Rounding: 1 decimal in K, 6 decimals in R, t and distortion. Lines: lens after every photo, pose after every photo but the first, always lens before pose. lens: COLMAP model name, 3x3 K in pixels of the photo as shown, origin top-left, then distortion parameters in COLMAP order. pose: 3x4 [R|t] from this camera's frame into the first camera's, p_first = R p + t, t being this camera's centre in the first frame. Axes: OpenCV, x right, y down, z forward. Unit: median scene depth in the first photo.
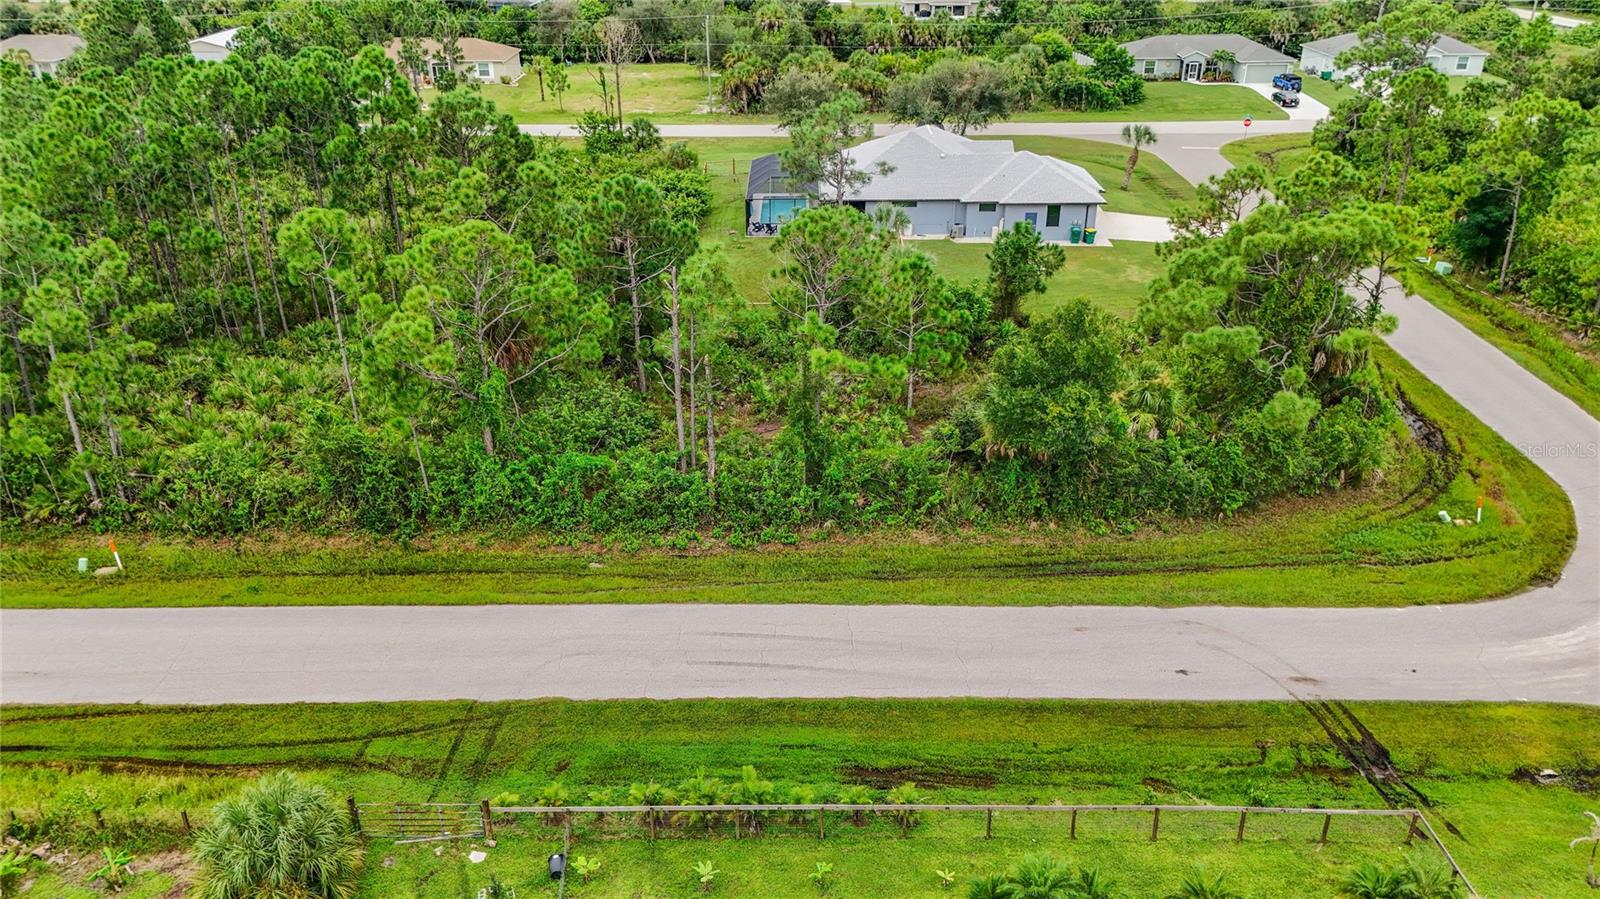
lens RADIAL K [[1182.7, 0, 800.0], [0, 1182.7, 449.5], [0, 0, 1]] dist [0.064829, -0.058377]
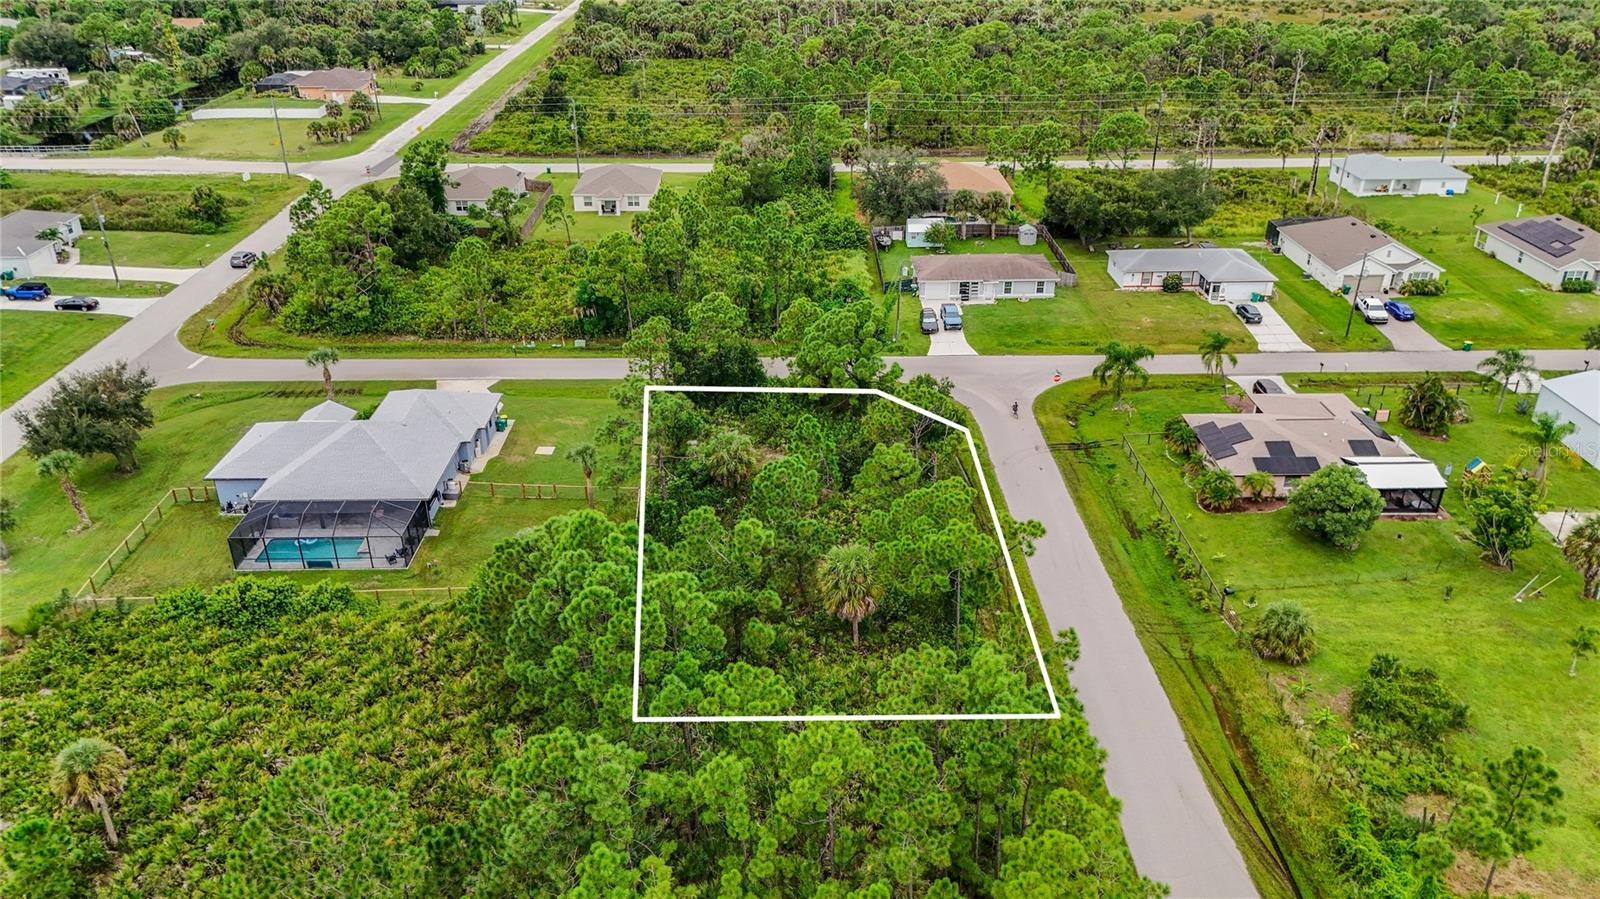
lens RADIAL K [[1165.6, 0, 800.0], [0, 1165.6, 449.5], [0, 0, 1]] dist [0.065148, -0.083533]
pose [[-0.014051, -0.448008, 0.893919, -1.555255], [0.444826, 0.797868, 0.406862, -0.900723], [-0.895507, 0.403356, 0.188075, 0.819094]]
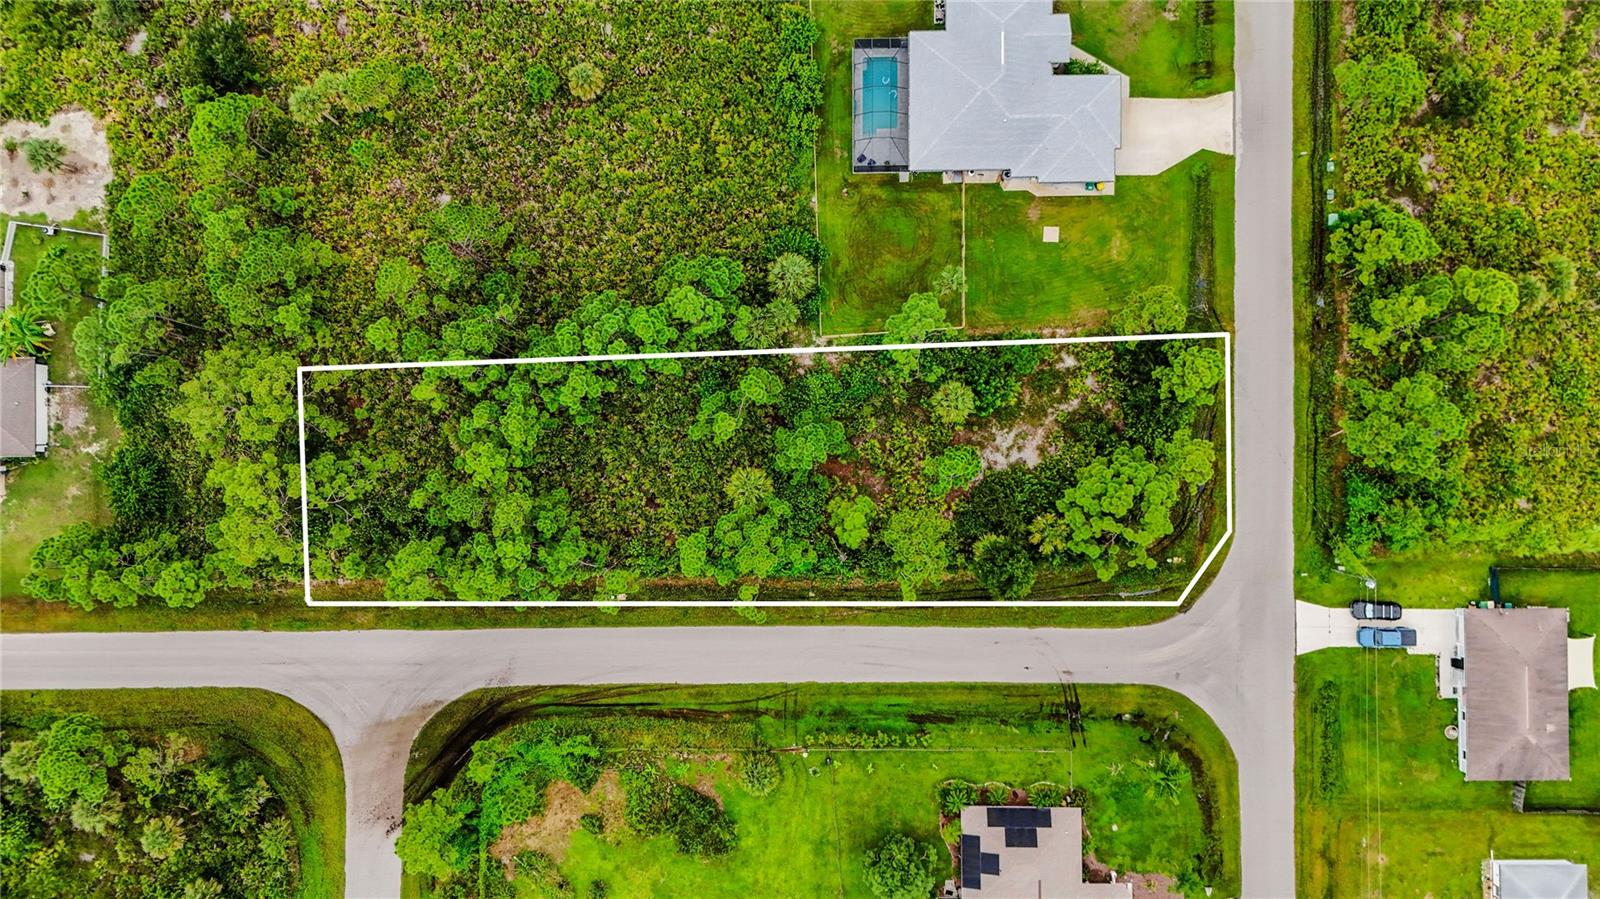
lens RADIAL K [[1177.8, 0, 800.0], [0, 1177.8, 449.5], [0, 0, 1]] dist [0.071721, -0.068363]
pose [[0.999754, -0.003143, -0.021934, -0.138883], [0.021025, 0.447129, 0.894222, -2.211472], [0.006997, -0.894464, 0.447085, 0.156407]]
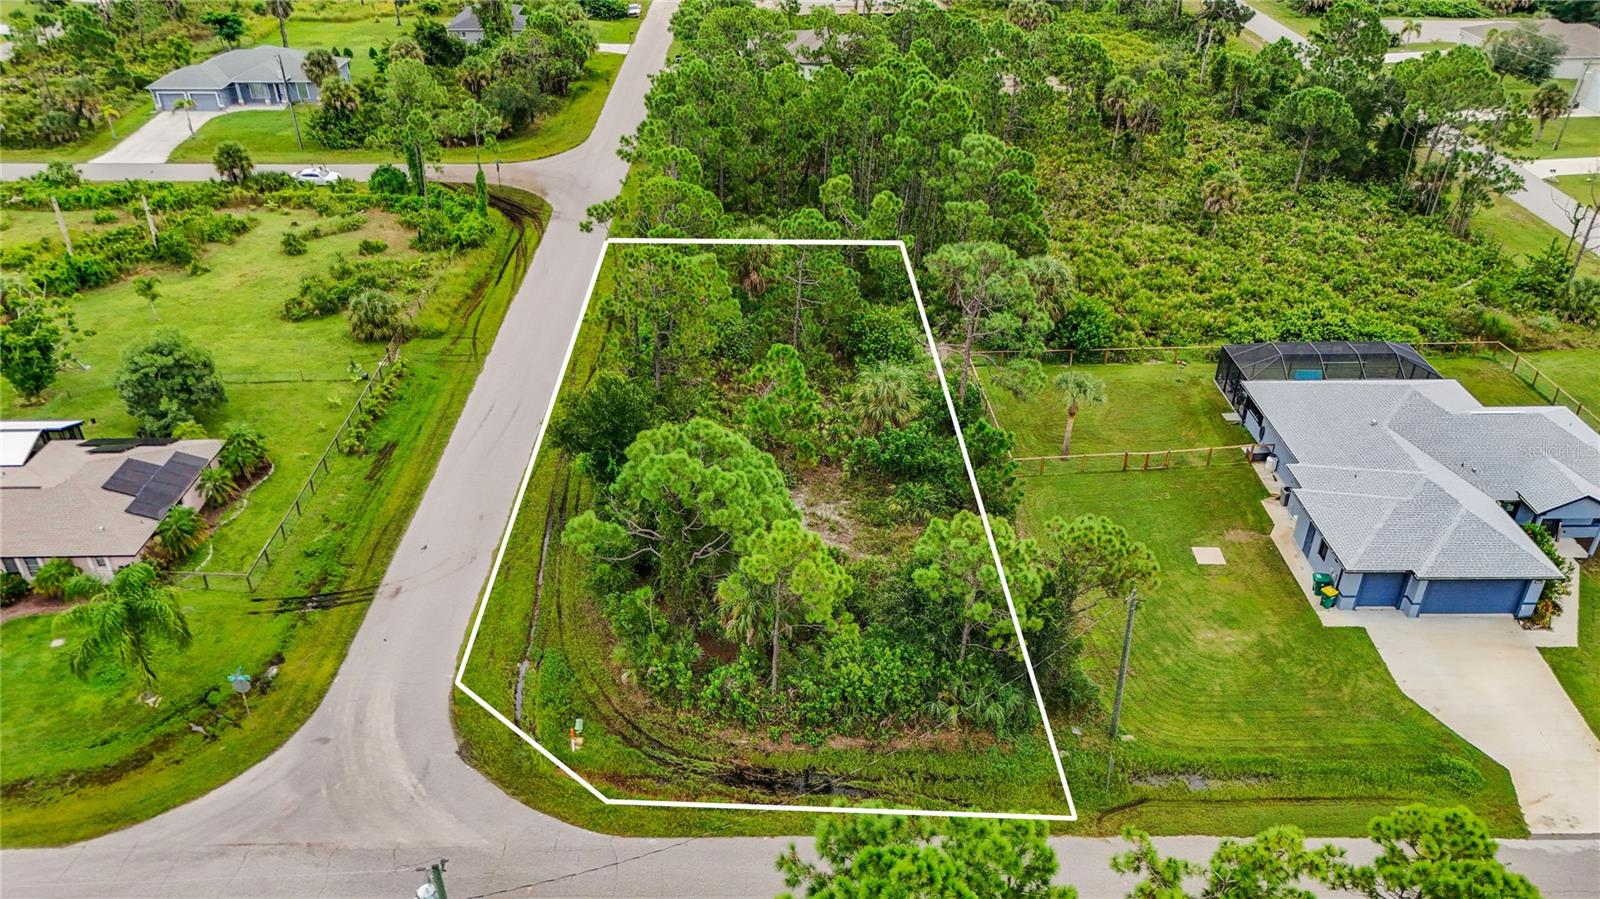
lens RADIAL K [[1177.8, 0, 800.0], [0, 1177.8, 449.5], [0, 0, 1]] dist [0.071721, -0.068363]
pose [[0.011089, 0.520413, -0.853843, 1.375469], [-0.443344, 0.767938, 0.462296, -0.747995], [0.896283, 0.373420, 0.239237, 0.858016]]
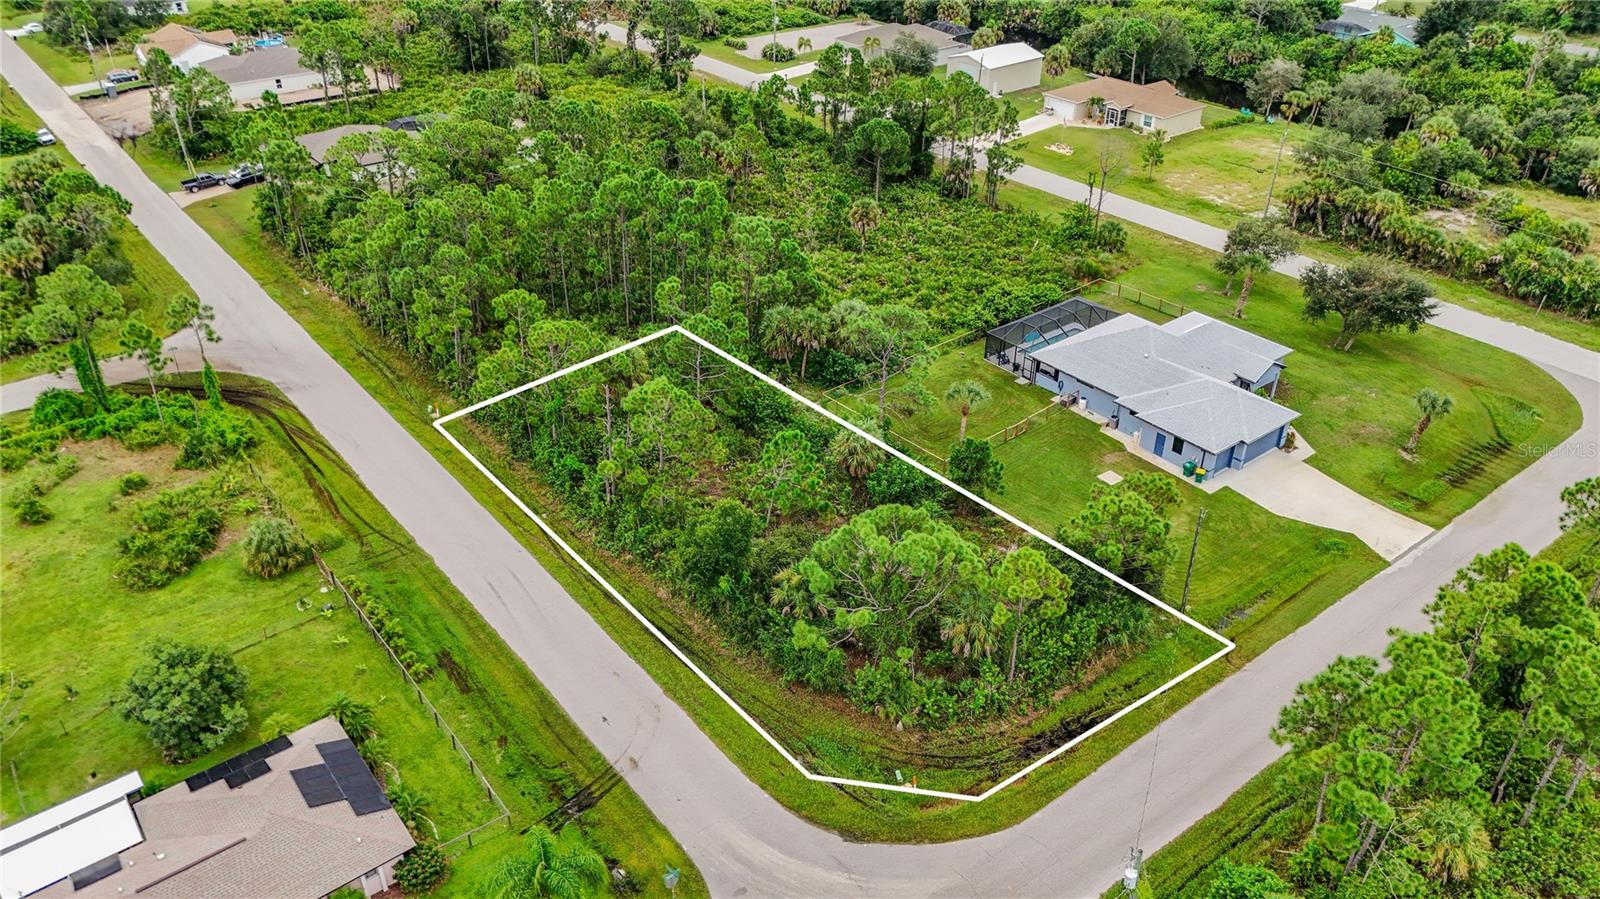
lens RADIAL K [[1177.8, 0, 800.0], [0, 1177.8, 449.5], [0, 0, 1]] dist [0.071721, -0.068363]
pose [[0.617535, 0.413082, -0.669339, 1.239513], [-0.347994, 0.906657, 0.238481, -0.562958], [0.705373, 0.085656, 0.703642, -0.028436]]
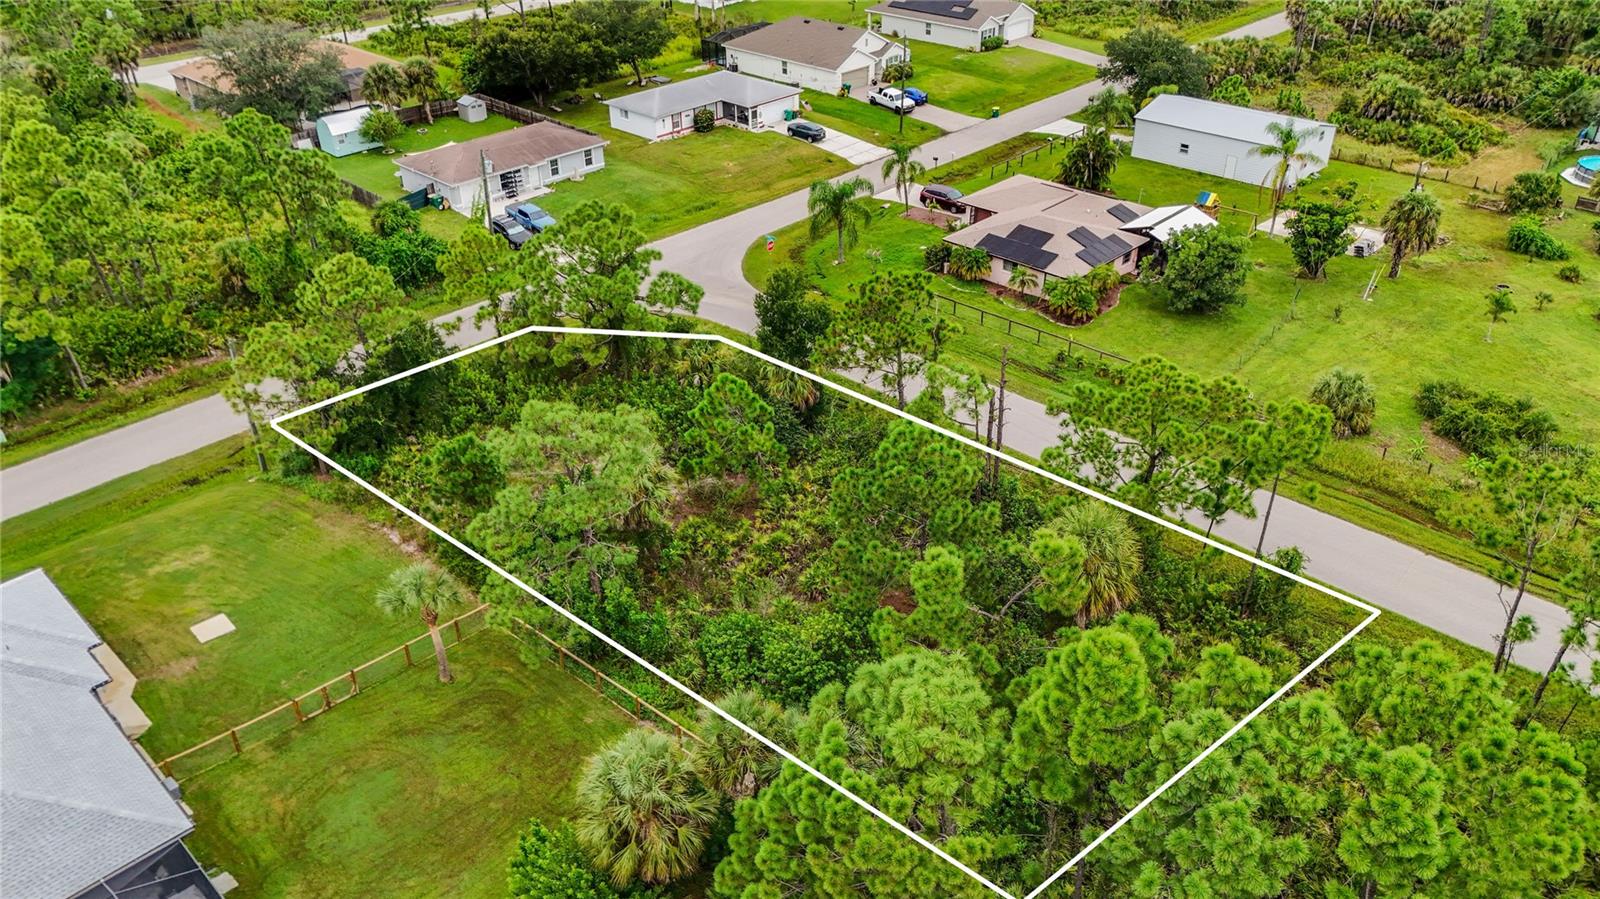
lens RADIAL K [[1177.8, 0, 800.0], [0, 1177.8, 449.5], [0, 0, 1]] dist [0.071721, -0.068363]
pose [[-0.718967, -0.356532, 0.596634, -0.676844], [0.317501, 0.595141, 0.738241, -0.989146], [-0.618288, 0.720203, -0.314687, 1.506301]]
